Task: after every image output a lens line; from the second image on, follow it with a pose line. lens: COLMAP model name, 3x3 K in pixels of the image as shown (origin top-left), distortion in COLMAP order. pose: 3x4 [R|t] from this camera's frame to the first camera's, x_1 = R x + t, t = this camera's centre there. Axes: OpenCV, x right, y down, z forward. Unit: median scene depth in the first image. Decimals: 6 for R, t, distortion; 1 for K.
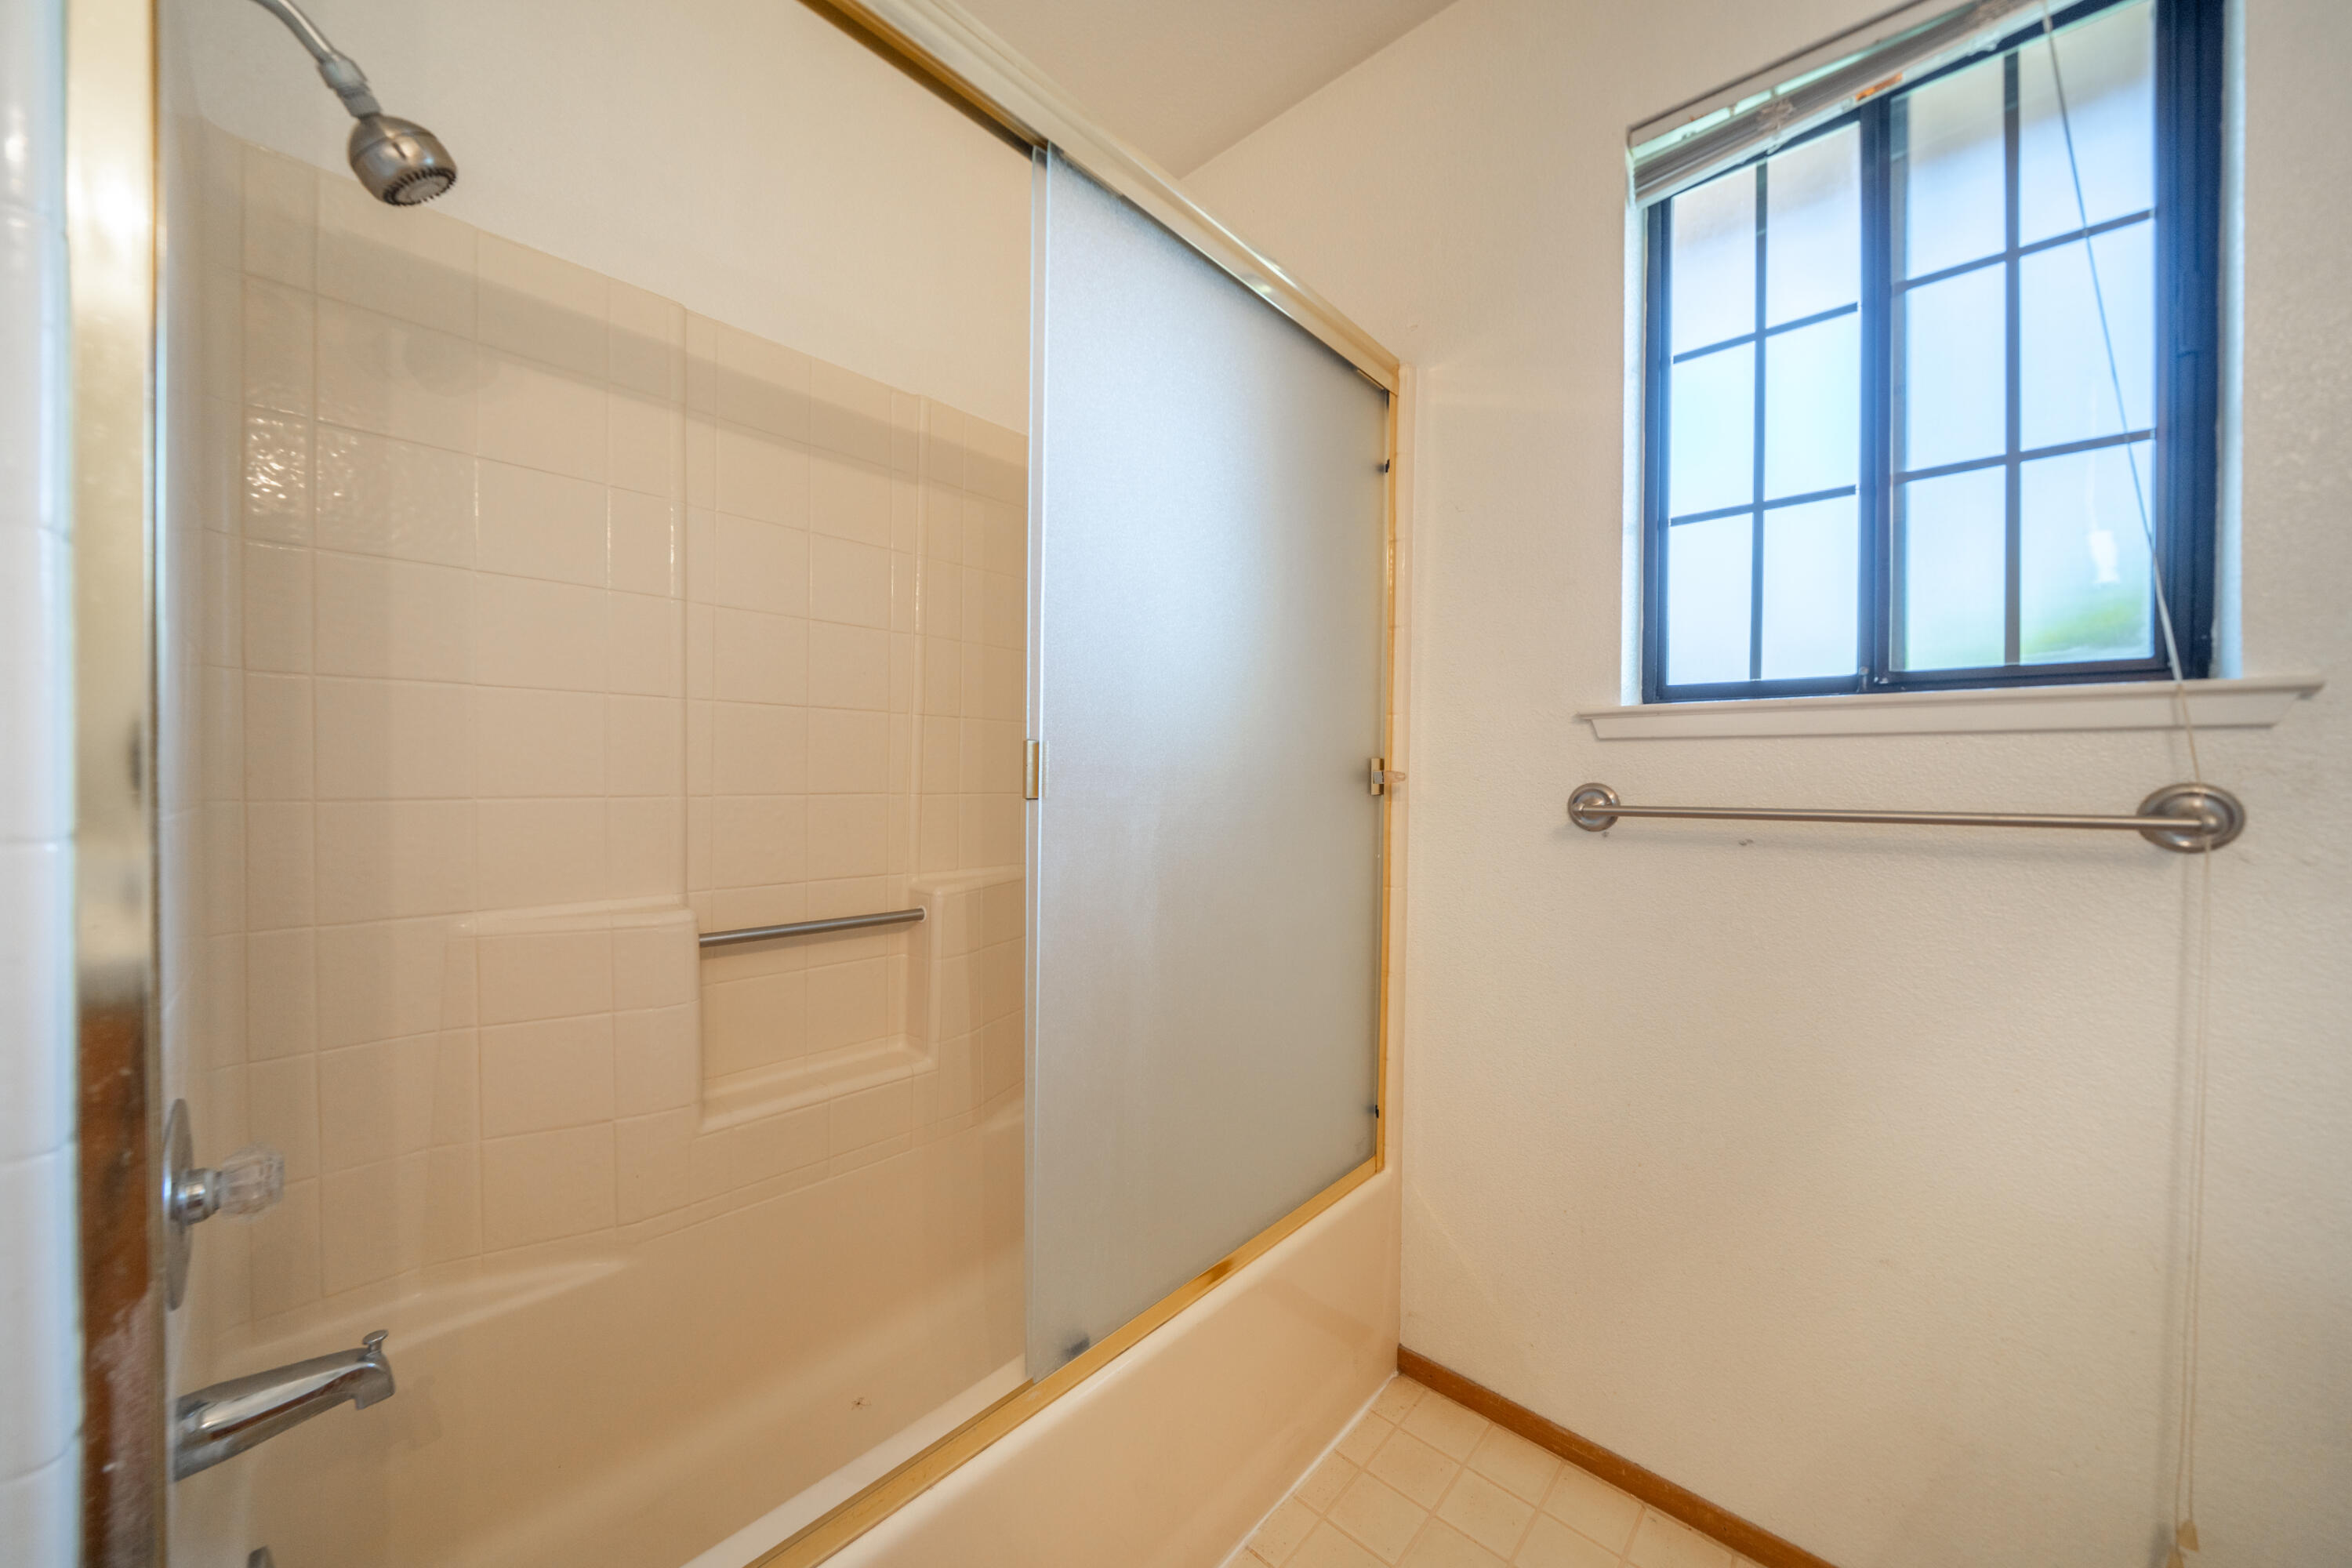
lens RADIAL K [[831.9, 0, 1163.3], [0, 831.9, 775.4], [0, 0, 1]] dist [-0.014434, 0.001909]
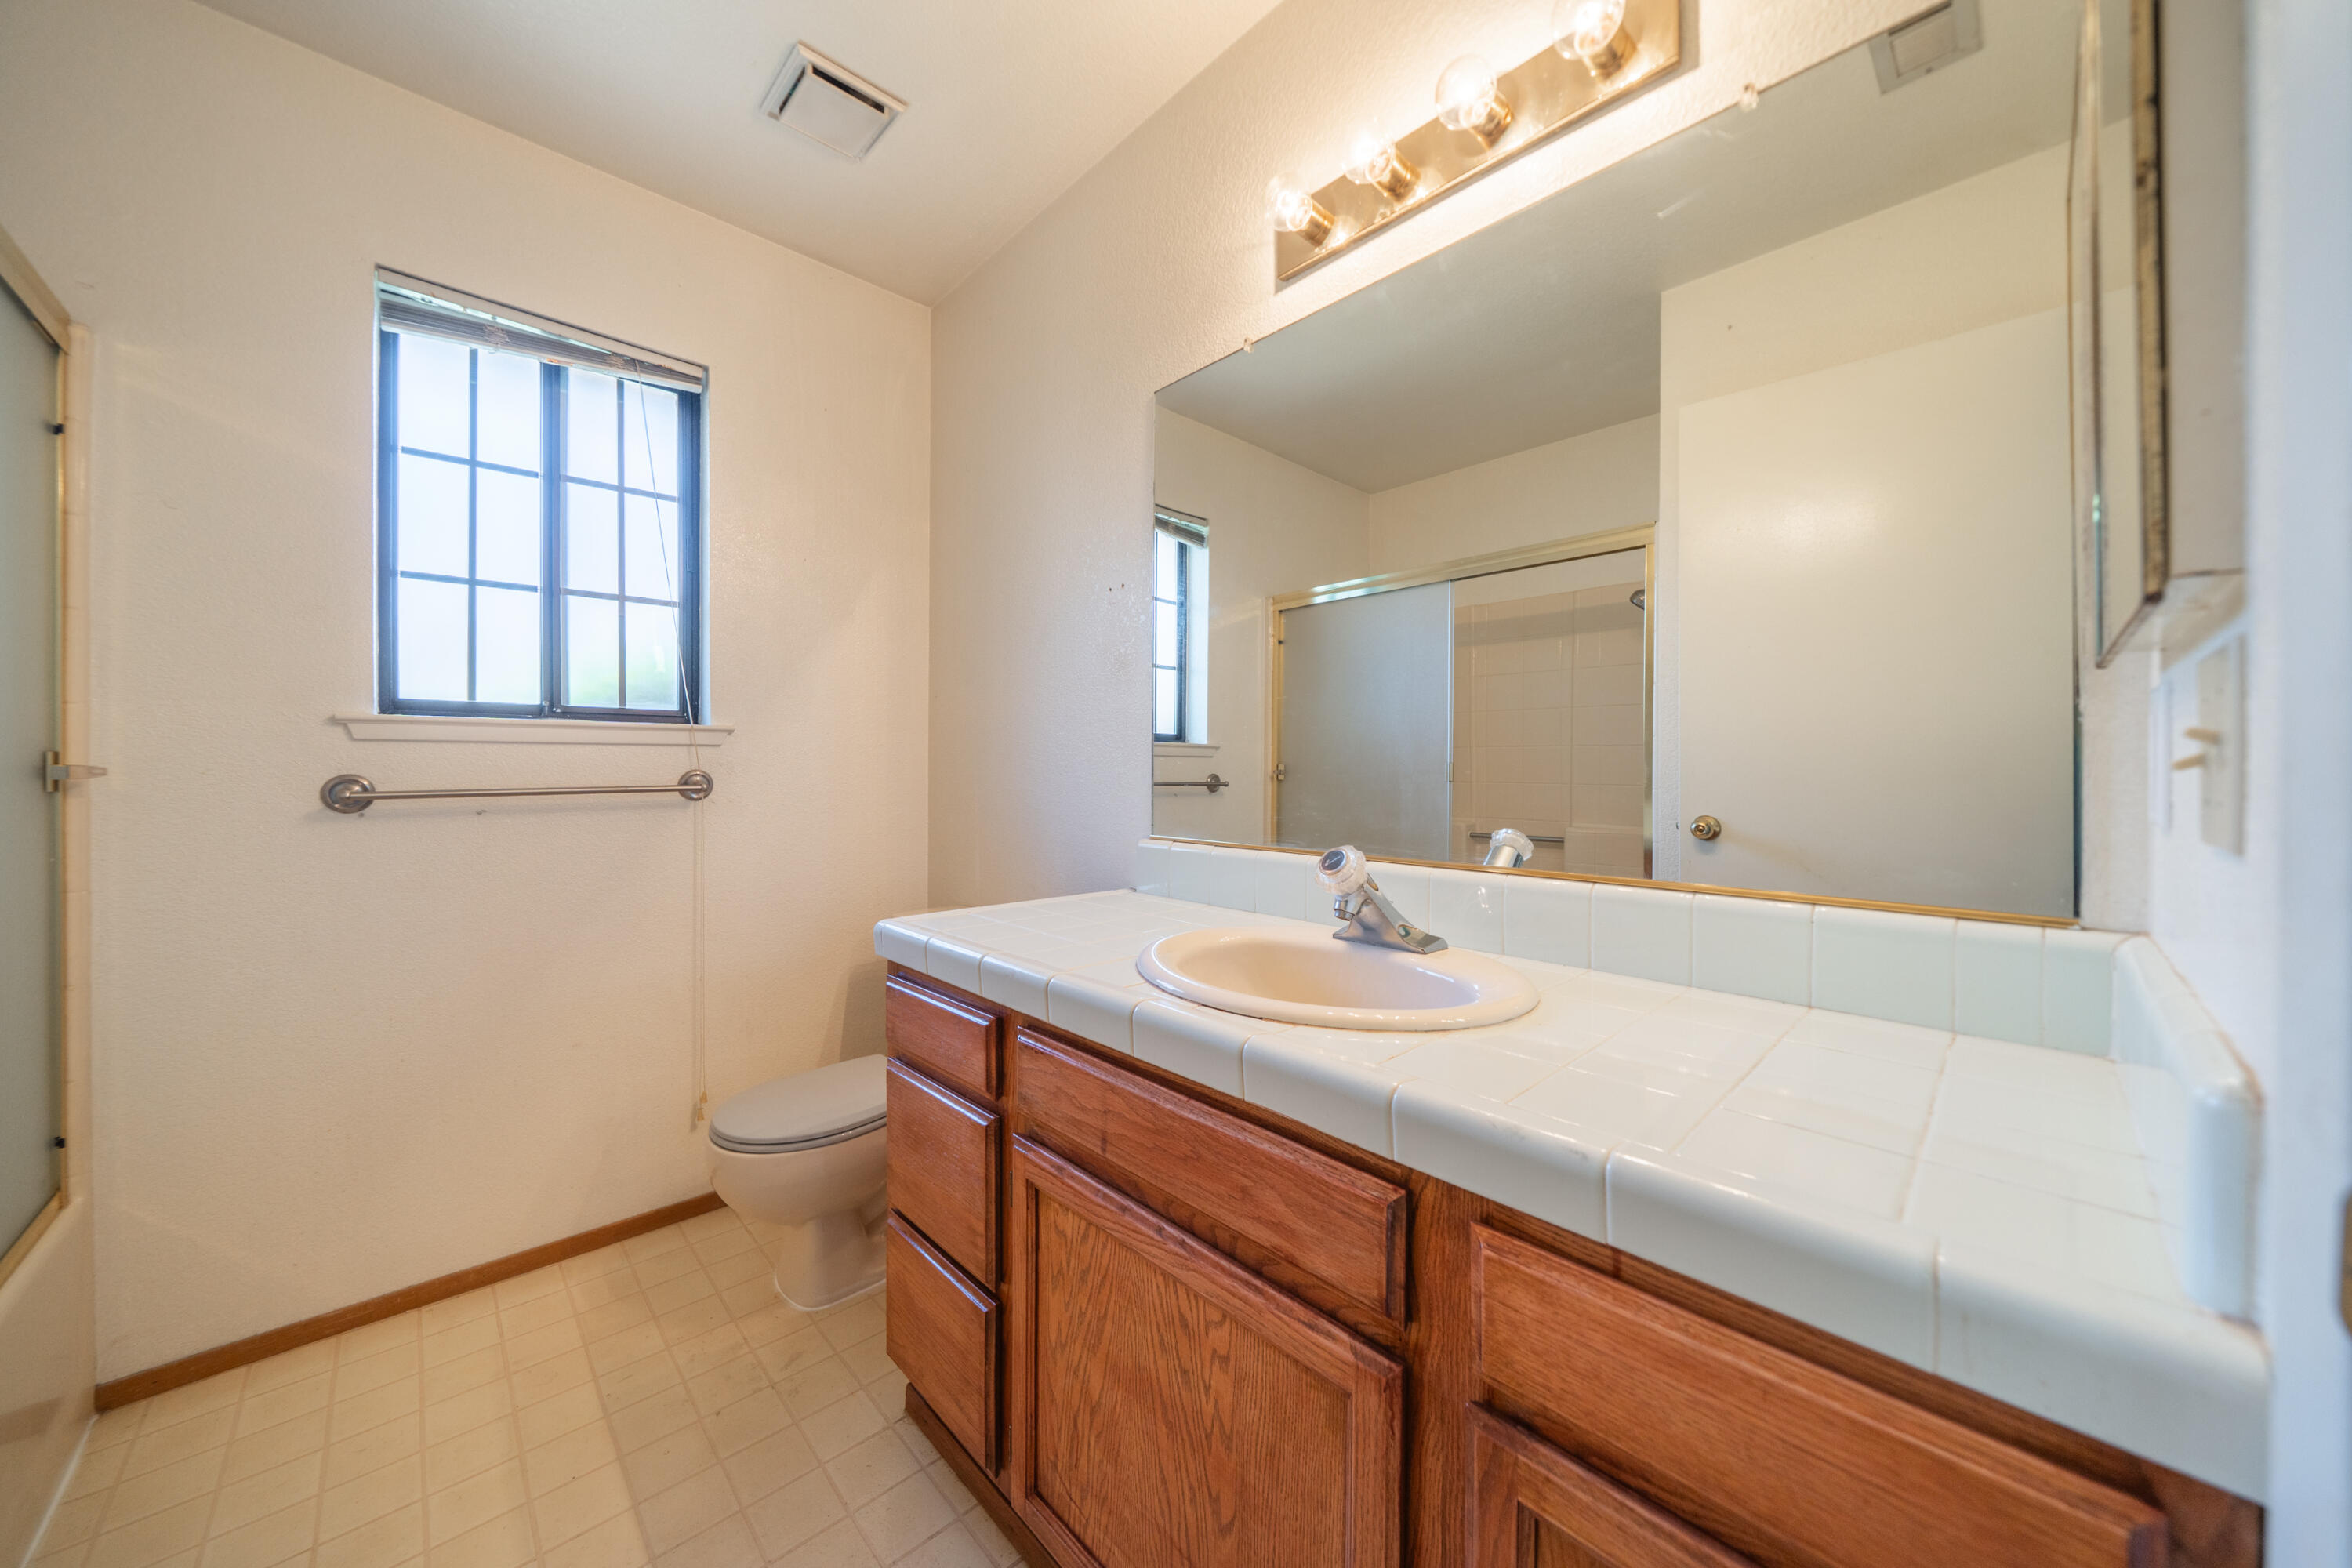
lens RADIAL K [[804.7, 0, 1185.8], [0, 804.7, 775.4], [0, 0, 1]] dist [-0.024050, -0.000078]
pose [[0.062003, -0.013300, 0.997987, -0.588831], [0.006006, 0.999898, 0.012953, 0.002999], [-0.998058, 0.005191, 0.062077, -0.336397]]
